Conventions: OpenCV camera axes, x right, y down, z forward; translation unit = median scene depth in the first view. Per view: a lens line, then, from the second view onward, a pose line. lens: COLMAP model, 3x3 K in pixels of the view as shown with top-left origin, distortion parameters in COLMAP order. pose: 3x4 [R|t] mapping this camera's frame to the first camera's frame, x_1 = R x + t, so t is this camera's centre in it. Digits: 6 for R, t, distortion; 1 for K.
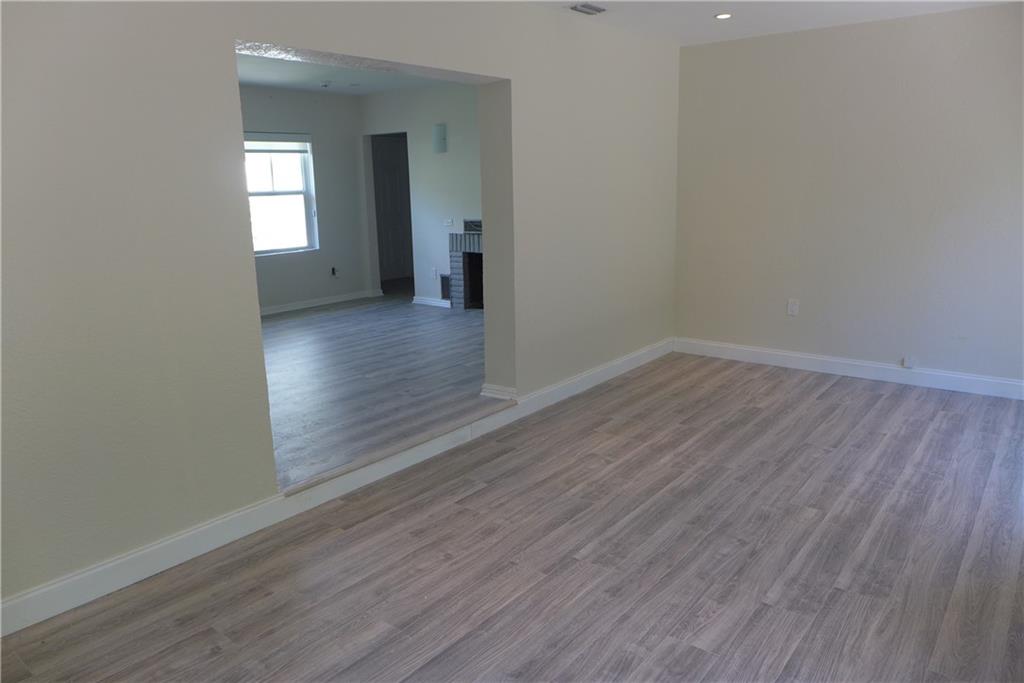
lens RADIAL K [[712.9, 0, 505.4], [0, 712.9, 328.0], [0, 0, 1]] dist [-0.062902, 0.028440]
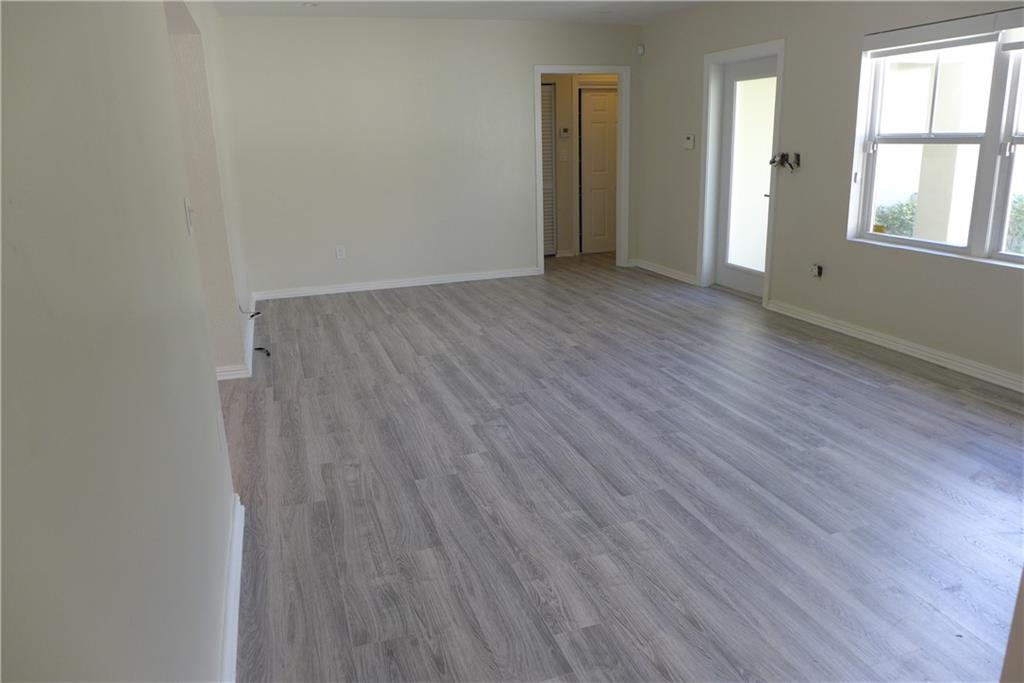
lens RADIAL K [[712.9, 0, 510.0], [0, 712.9, 328.4], [0, 0, 1]] dist [-0.062902, 0.028440]
pose [[-0.533844, 0.256020, -0.805894, 0.166923], [-0.135343, 0.914904, 0.380305, -0.176072], [0.834682, 0.312096, -0.453765, 0.841269]]
